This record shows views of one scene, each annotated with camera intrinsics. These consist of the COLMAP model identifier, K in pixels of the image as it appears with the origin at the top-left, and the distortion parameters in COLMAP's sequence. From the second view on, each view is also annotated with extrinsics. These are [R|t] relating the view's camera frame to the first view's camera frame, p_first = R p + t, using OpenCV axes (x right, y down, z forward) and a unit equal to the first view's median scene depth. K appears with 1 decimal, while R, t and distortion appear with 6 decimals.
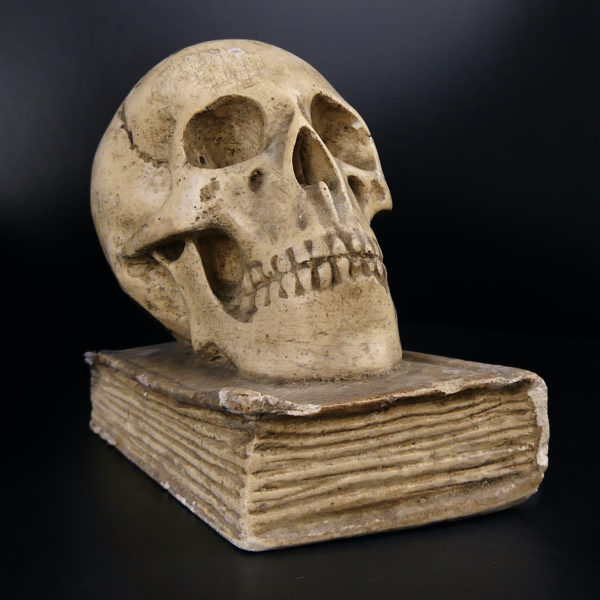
lens RADIAL K [[908.4, 0, 270.6], [0, 908.4, 307.8], [0, 0, 1]] dist [-0.031227, 0.000000]
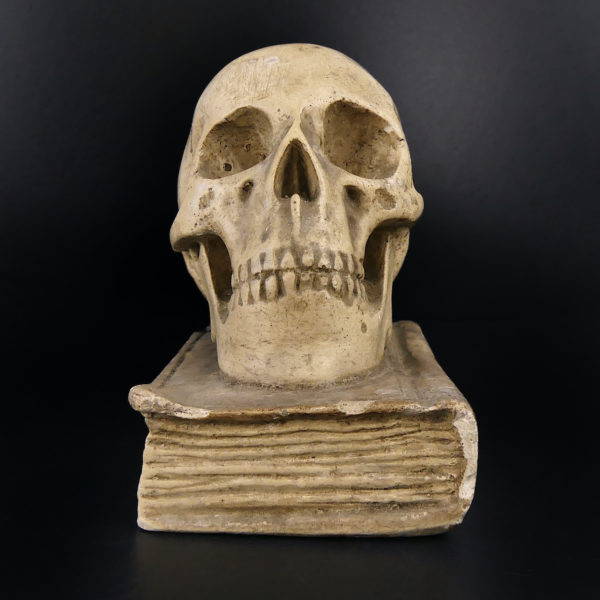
lens RADIAL K [[956.6, 0, 266.2], [0, 956.6, 311.2], [0, 0, 1]] dist [-0.041726, 0.000000]
pose [[0.892514, 0.080689, -0.443744, 0.538875], [-0.050383, 0.995546, 0.079690, -0.094839], [0.448197, -0.048767, 0.892603, 0.001926]]
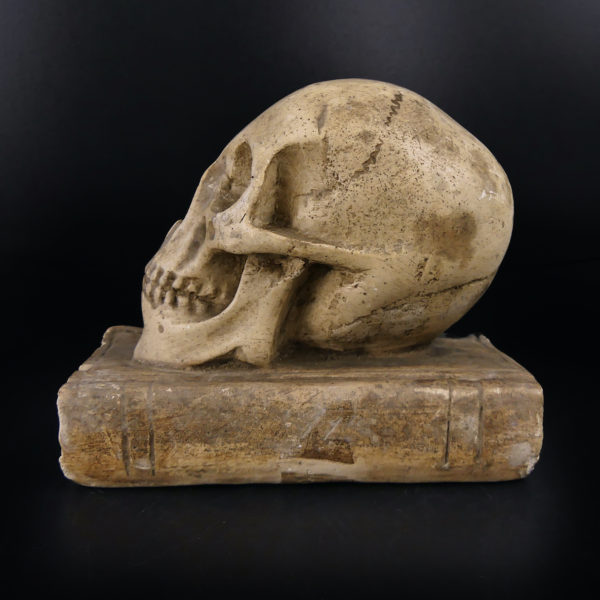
lens RADIAL K [[750.2, 0, 265.5], [0, 750.2, 272.1], [0, 0, 1]] dist [-0.023001, 0.000000]
pose [[-0.392707, 0.175884, -0.902688, 1.083353], [-0.031843, 0.978353, 0.204479, -0.310330], [0.919112, 0.109044, -0.378605, 1.614869]]
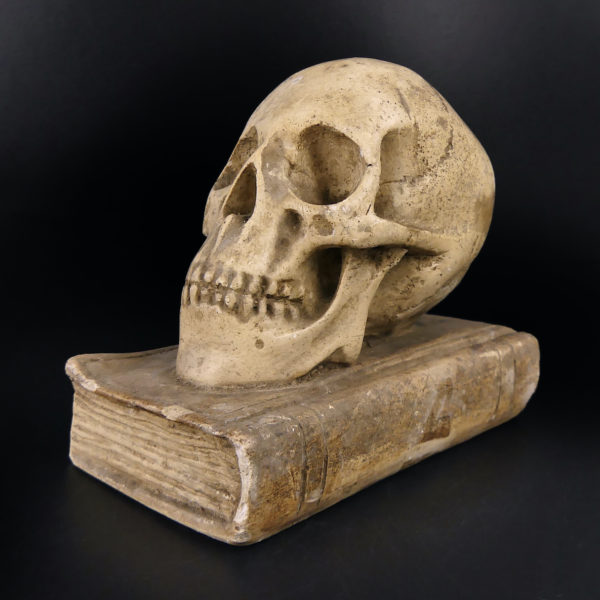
lens RADIAL K [[840.1, 0, 266.2], [0, 840.1, 295.3], [0, 0, 1]] dist [0.008089, 0.000000]
pose [[0.371301, 0.245481, -0.895475, 1.097432], [-0.087821, 0.969379, 0.229327, -0.300356], [0.924350, -0.006508, 0.381490, 0.651175]]
